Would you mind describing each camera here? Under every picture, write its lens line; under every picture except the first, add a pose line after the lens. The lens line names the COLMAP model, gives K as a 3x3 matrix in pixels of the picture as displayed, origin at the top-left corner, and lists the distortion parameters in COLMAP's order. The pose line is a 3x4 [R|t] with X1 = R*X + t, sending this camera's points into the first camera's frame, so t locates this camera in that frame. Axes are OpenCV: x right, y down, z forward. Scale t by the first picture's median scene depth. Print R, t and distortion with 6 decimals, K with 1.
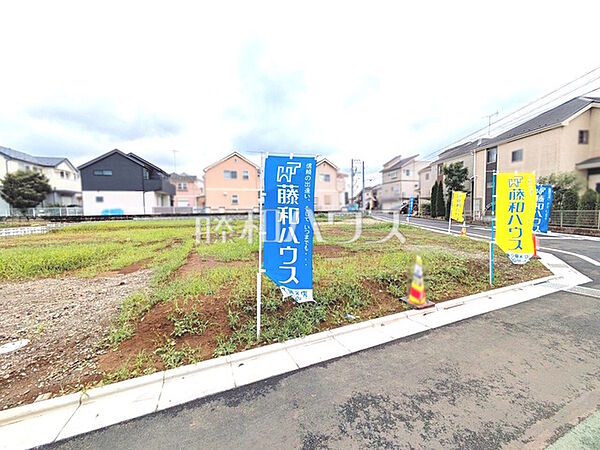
lens RADIAL K [[238.2, 0, 301.8], [0, 238.2, 224.1], [0, 0, 1]] dist [0.000592, 0.000952]
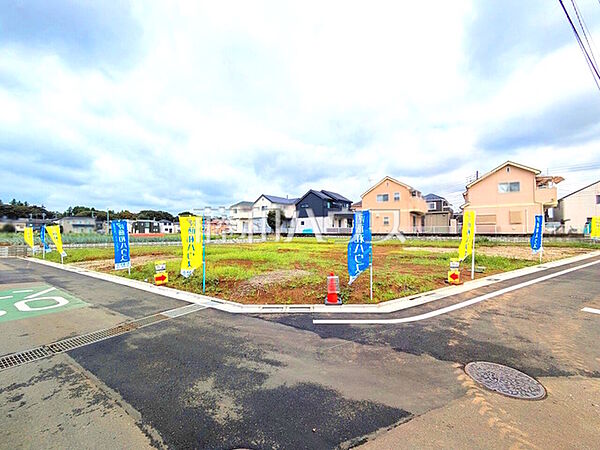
lens RADIAL K [[238.2, 0, 301.8], [0, 238.2, 224.1], [0, 0, 1]] dist [0.000592, 0.000952]
pose [[0.564269, -0.009061, -0.825541, 0.432091], [-0.053410, 0.997444, -0.047455, -0.022775], [0.823862, 0.070870, 0.562343, 0.121381]]
